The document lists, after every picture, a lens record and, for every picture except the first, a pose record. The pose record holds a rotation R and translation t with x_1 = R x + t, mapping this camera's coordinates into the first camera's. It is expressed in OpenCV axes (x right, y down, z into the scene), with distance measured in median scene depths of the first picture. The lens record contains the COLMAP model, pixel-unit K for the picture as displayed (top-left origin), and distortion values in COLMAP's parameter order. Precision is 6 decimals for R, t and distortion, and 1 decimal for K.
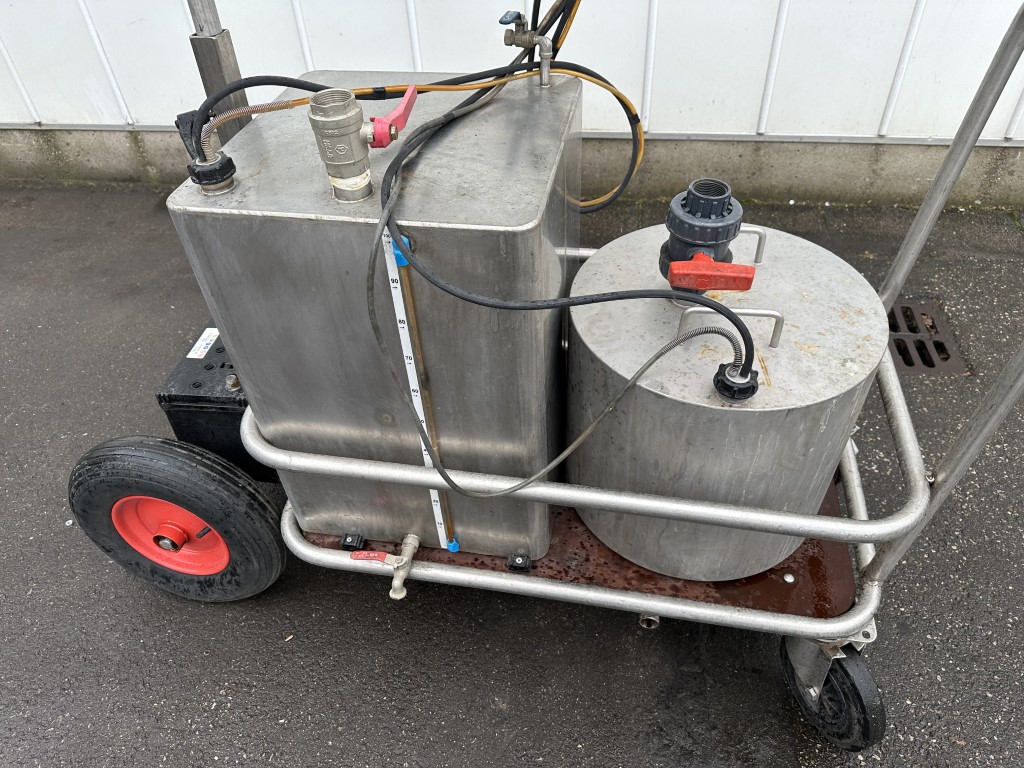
lens RADIAL K [[723.2, 0, 514.6], [0, 723.2, 386.4], [0, 0, 1]] dist [0.003869, -0.006969]
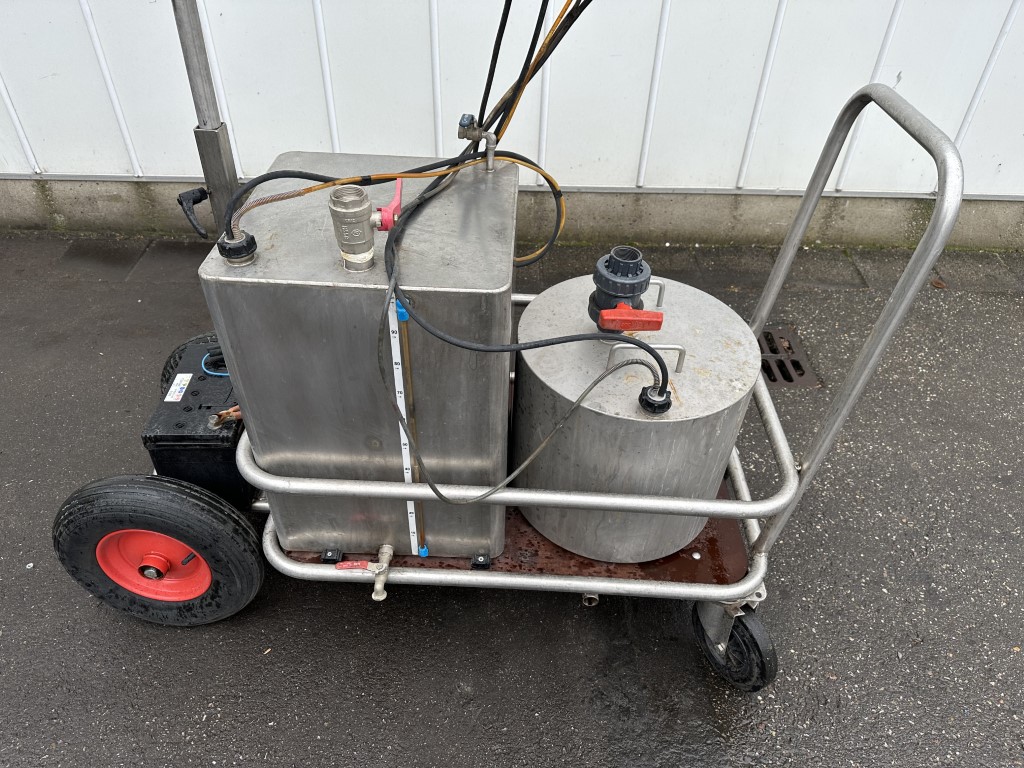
lens RADIAL K [[714.7, 0, 512.0], [0, 714.7, 384.0], [0, 0, 1]] dist [0.049690, -0.072262]
pose [[0.987098, -0.041453, 0.154656, -0.113094], [0.047993, 0.998094, -0.038792, 0.001821], [-0.152753, 0.045714, 0.987207, -0.185482]]
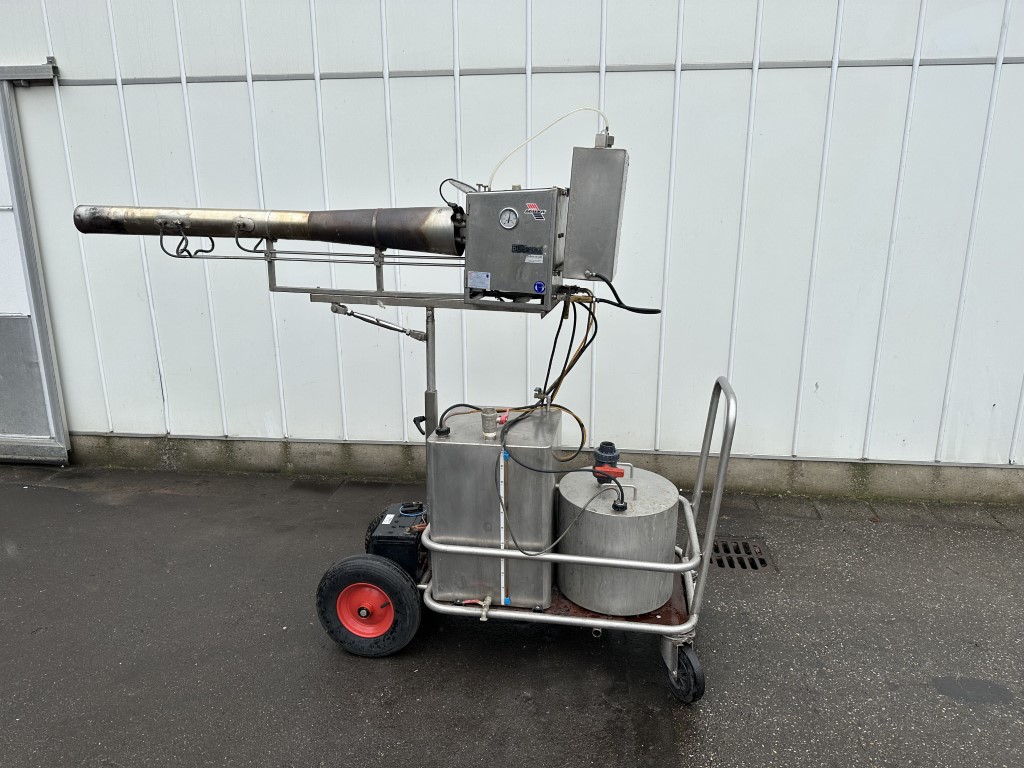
lens RADIAL K [[694.3, 0, 515.0], [0, 694.3, 372.8], [0, 0, 1]] dist [0.010060, -0.002164]
pose [[0.998885, 0.030117, 0.036367, -0.162633], [-0.009464, 0.882253, -0.470681, 0.611491], [-0.046261, 0.469811, 0.881554, -1.217136]]
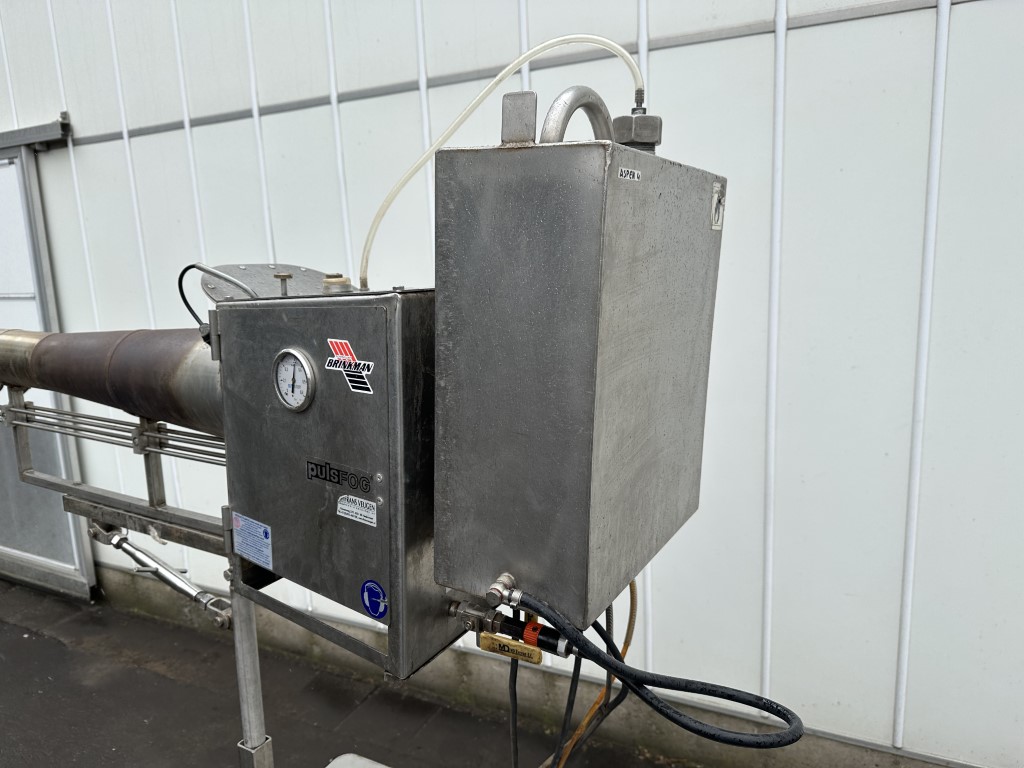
lens RADIAL K [[723.2, 0, 514.6], [0, 723.2, 386.4], [0, 0, 1]] dist [0.003869, -0.006969]
pose [[0.951194, 0.061594, -0.302384, 0.279856], [-0.209207, 0.849037, -0.485148, -0.415594], [0.226853, 0.524731, 0.820485, -0.185944]]
